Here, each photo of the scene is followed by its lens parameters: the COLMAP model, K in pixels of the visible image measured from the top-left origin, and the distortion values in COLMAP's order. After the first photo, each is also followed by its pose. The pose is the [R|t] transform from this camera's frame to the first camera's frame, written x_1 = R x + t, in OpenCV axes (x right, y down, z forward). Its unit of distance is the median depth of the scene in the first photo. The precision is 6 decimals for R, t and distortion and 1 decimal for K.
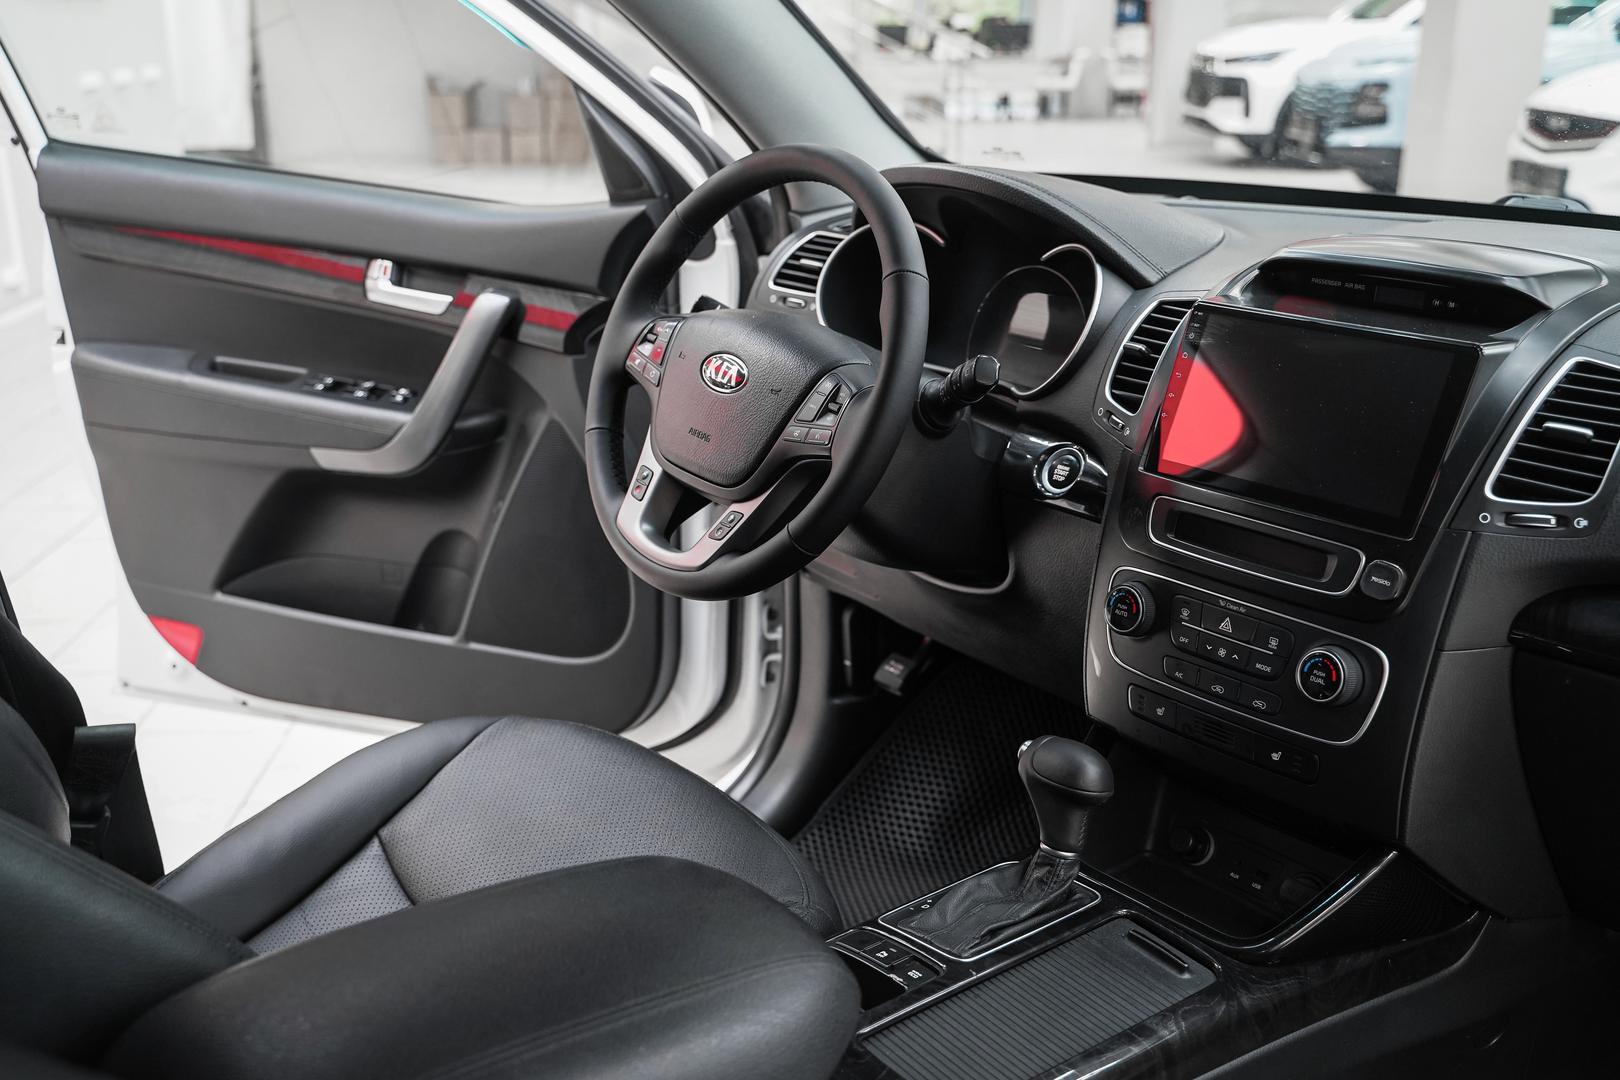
lens RADIAL K [[1673.4, 0, 810.0], [0, 1673.4, 540.0], [0, 0, 1]] dist [0.006217, 0.008108]
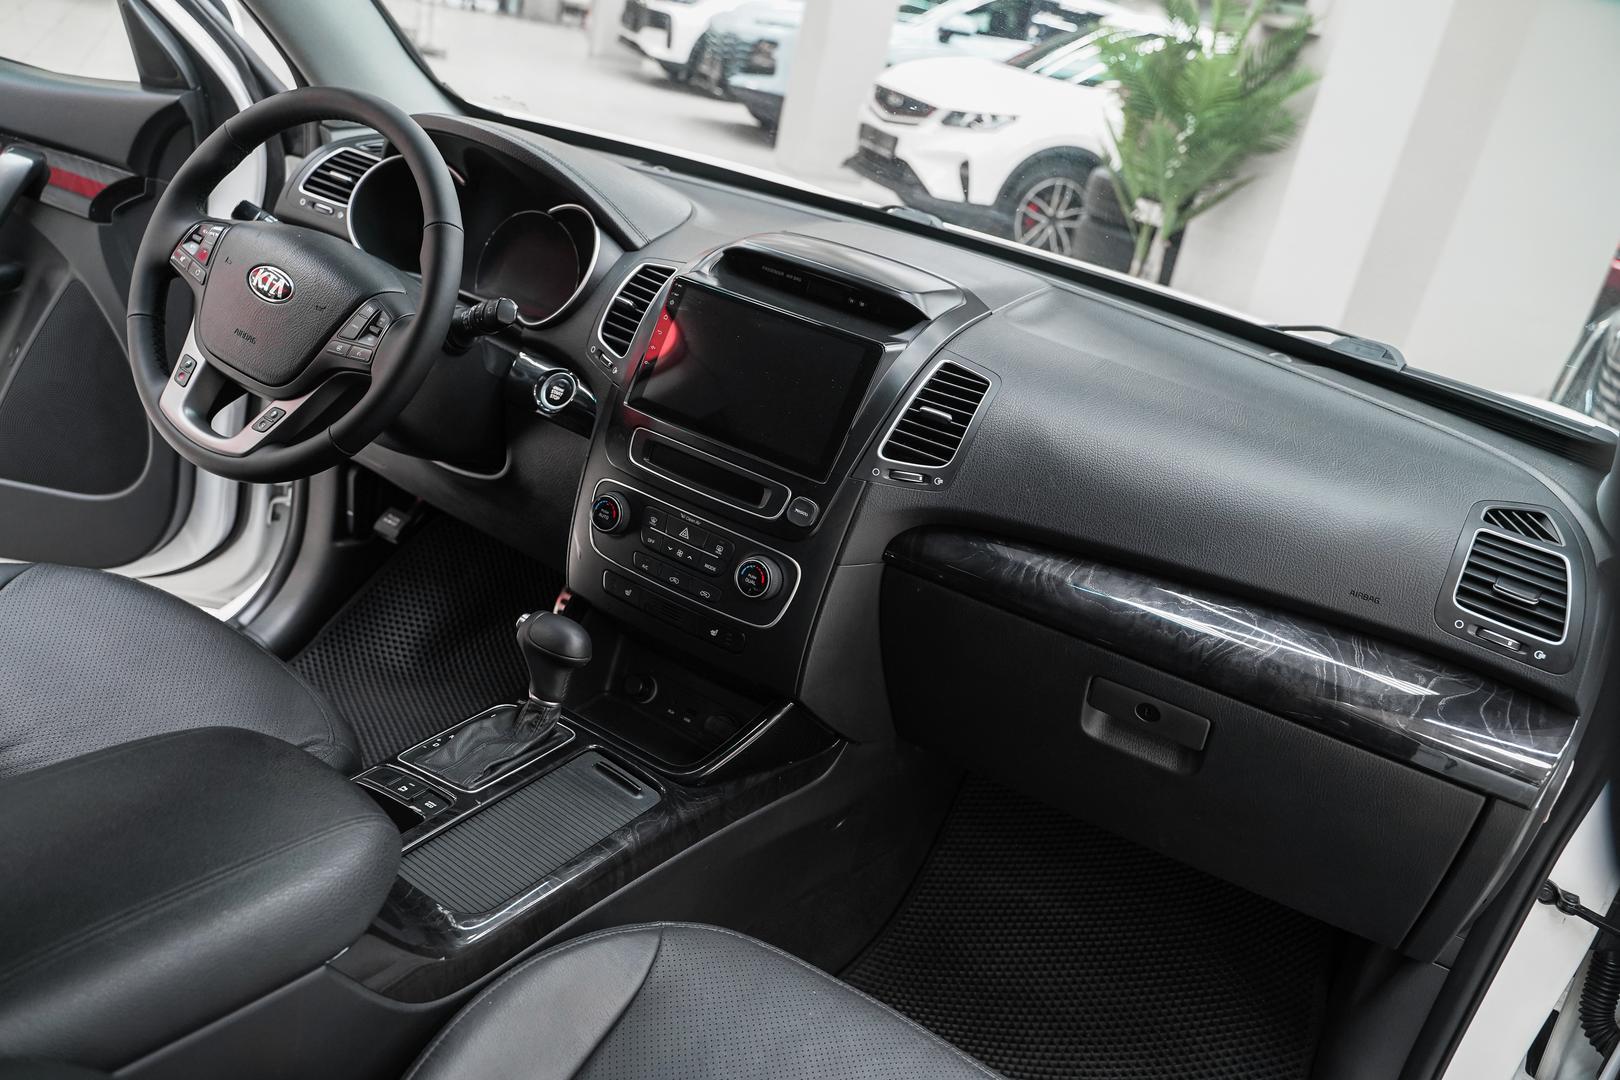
lens RADIAL K [[1326.2, 0, 816.1], [0, 1326.2, 544.1], [0, 0, 1]] dist [-0.015564, 0.008076]
pose [[0.921830, 0.036452, 0.385876, -0.050104], [-0.086839, 0.989683, 0.113960, -0.059400], [-0.377741, -0.138560, 0.915485, 0.006853]]
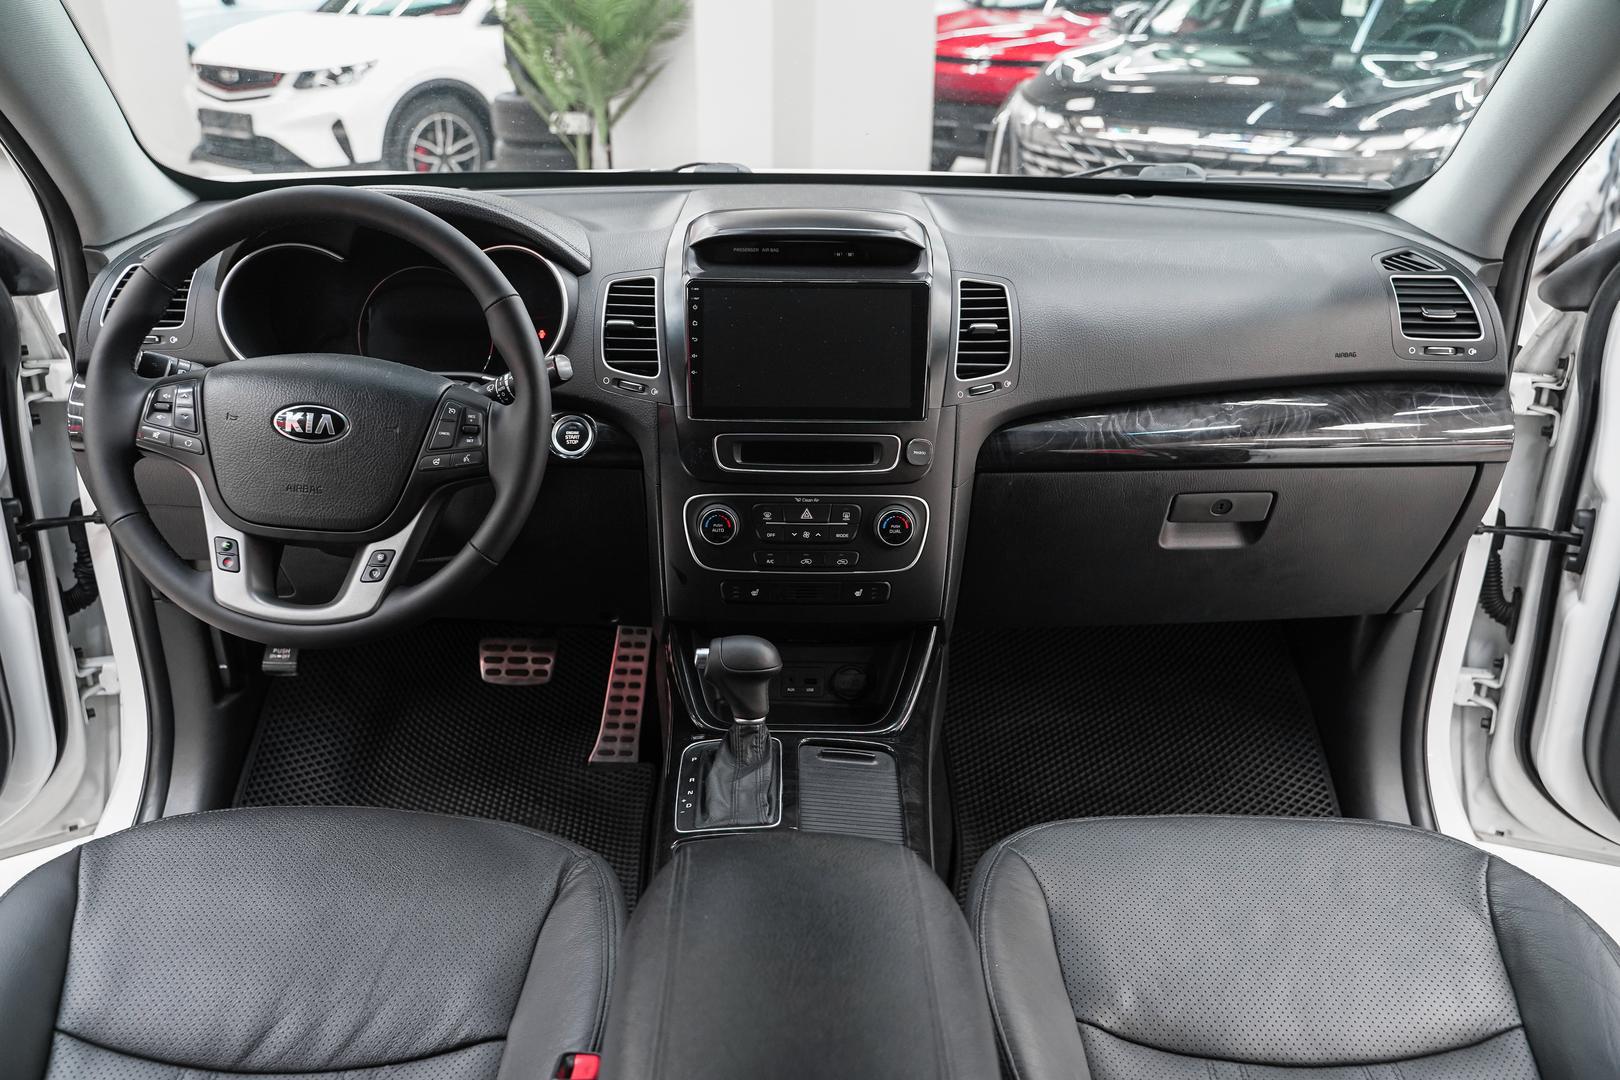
lens RADIAL K [[1314.0, 0, 802.9], [0, 1314.0, 531.1], [0, 0, 1]] dist [-0.014873, 0.009747]
pose [[0.626114, -0.297334, 0.720815, -0.455407], [0.223639, 0.954079, 0.199297, -0.129555], [-0.746972, 0.036420, 0.663857, 0.259845]]
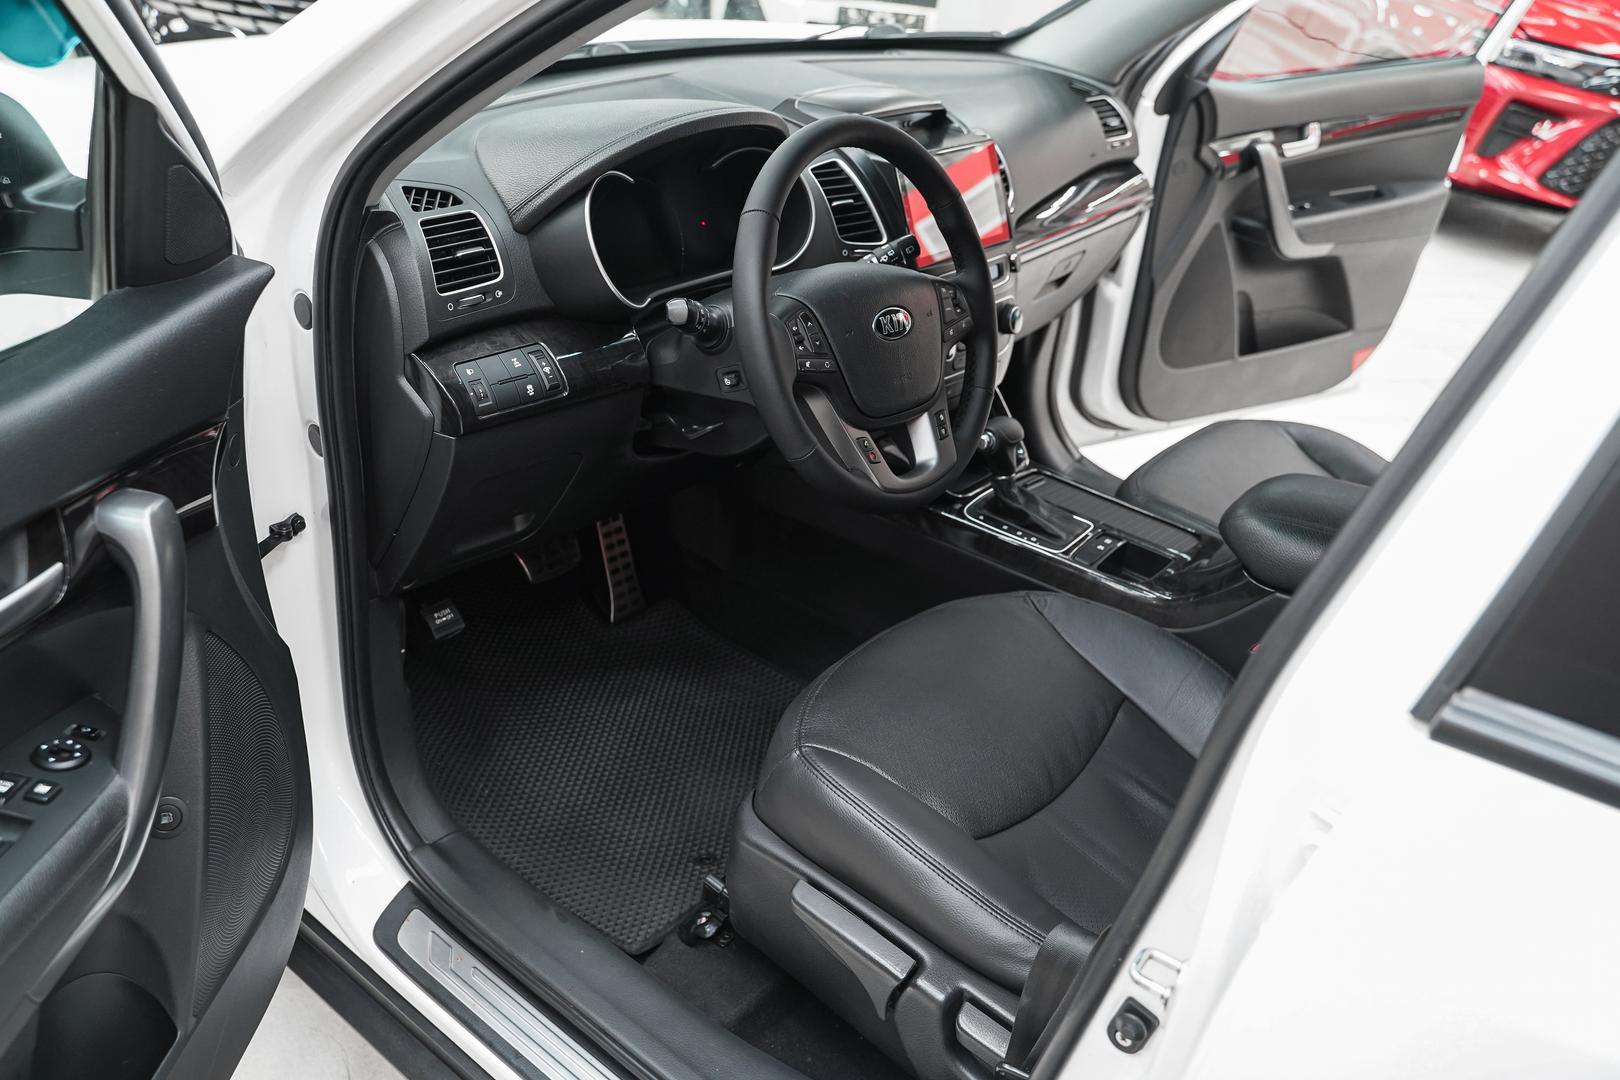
lens RADIAL K [[1314.0, 0, 802.9], [0, 1314.0, 531.1], [0, 0, 1]] dist [-0.014873, 0.009747]
pose [[-0.203941, -0.491657, 0.846570, -0.902467], [0.192505, 0.827722, 0.527085, -0.483134], [-0.959870, 0.270463, -0.074160, 1.176092]]
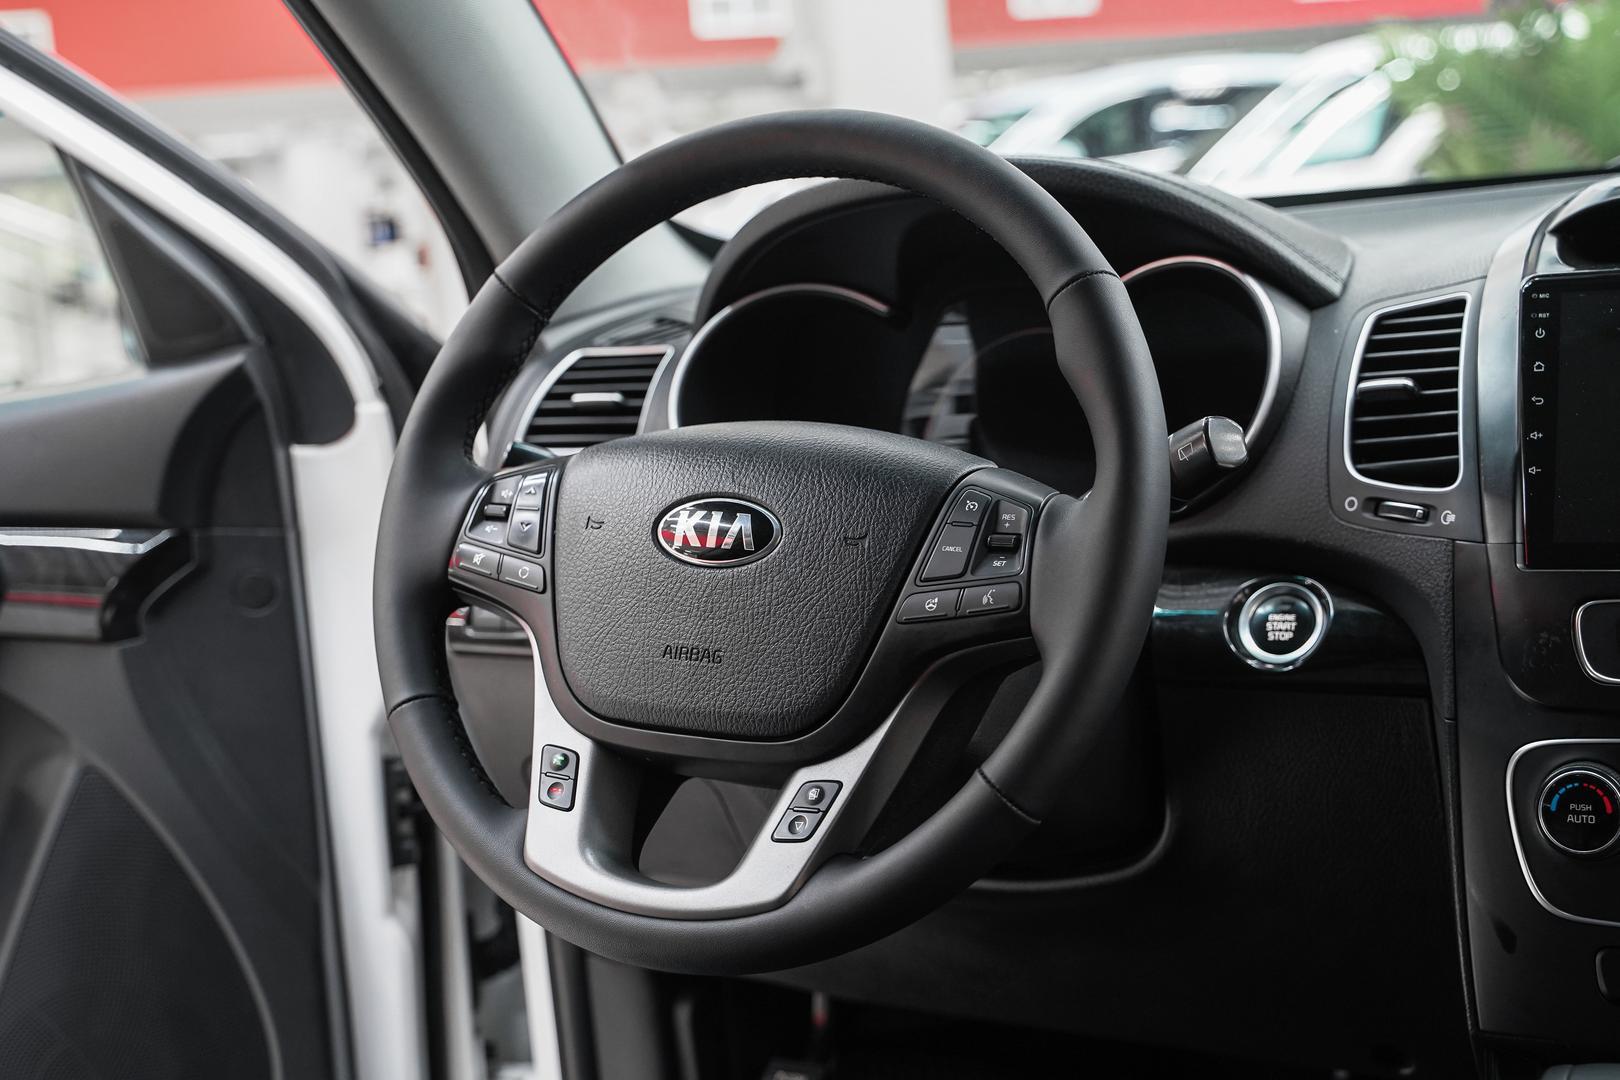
lens RADIAL K [[2256.6, 0, 744.9], [0, 2256.6, 520.8], [0, 0, 1]] dist [-0.001253, -0.030493]
pose [[0.929047, -0.134355, 0.344702, -0.288239], [0.197147, 0.968207, -0.153975, 0.007652], [-0.313056, 0.211007, 0.925998, 0.342455]]
